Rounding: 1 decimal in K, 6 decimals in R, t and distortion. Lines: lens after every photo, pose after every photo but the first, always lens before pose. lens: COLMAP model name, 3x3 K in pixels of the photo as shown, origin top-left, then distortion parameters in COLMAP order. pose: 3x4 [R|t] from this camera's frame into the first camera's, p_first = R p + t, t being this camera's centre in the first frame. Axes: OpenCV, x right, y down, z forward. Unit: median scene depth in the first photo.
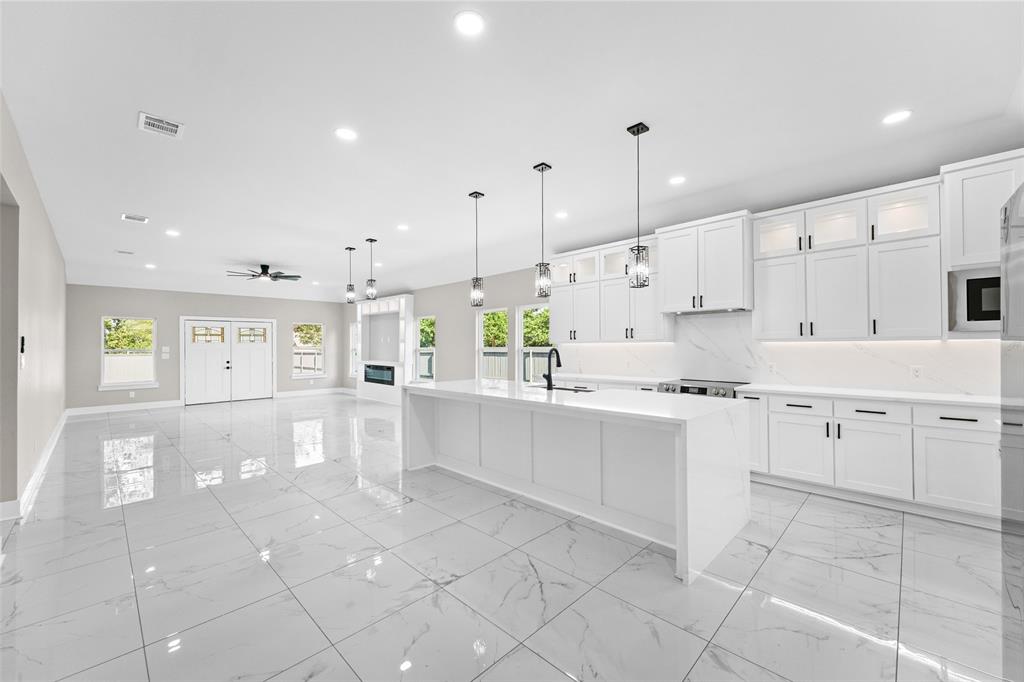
lens RADIAL K [[406.7, 0, 510.2], [0, 406.7, 335.8], [0, 0, 1]] dist [0.006406, -0.001098]
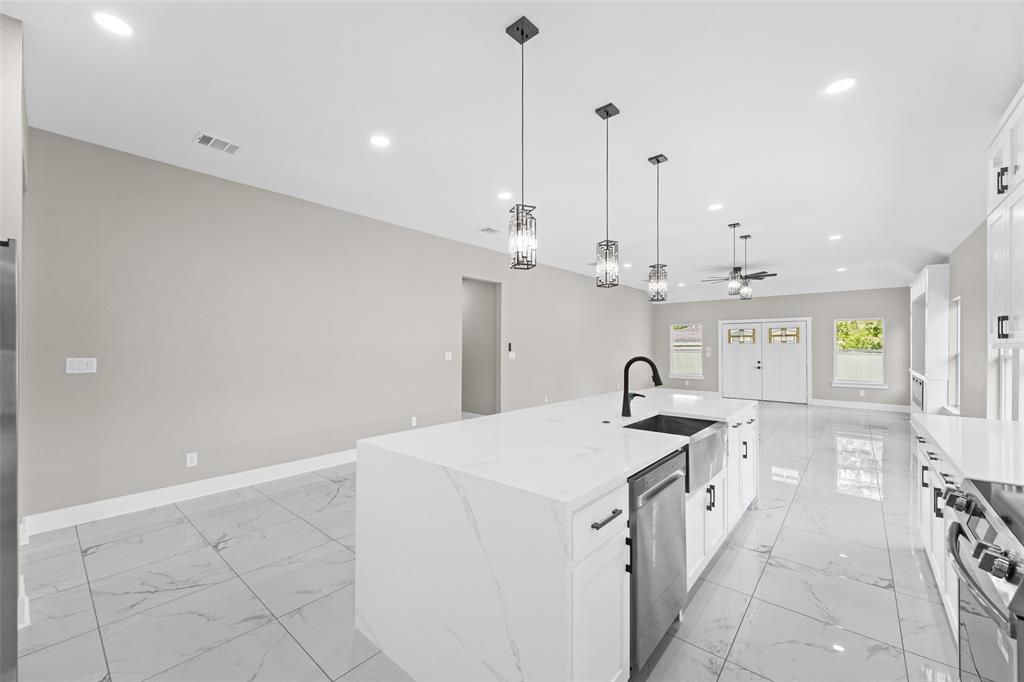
lens RADIAL K [[406.7, 0, 498.2], [0, 406.7, 350.7], [0, 0, 1]] dist [0.006406, -0.001098]
pose [[0.065722, 0.020881, -0.997619, 0.288869], [0.017646, 0.999600, 0.022085, 0.000925], [0.997682, -0.019055, 0.065327, 0.274871]]
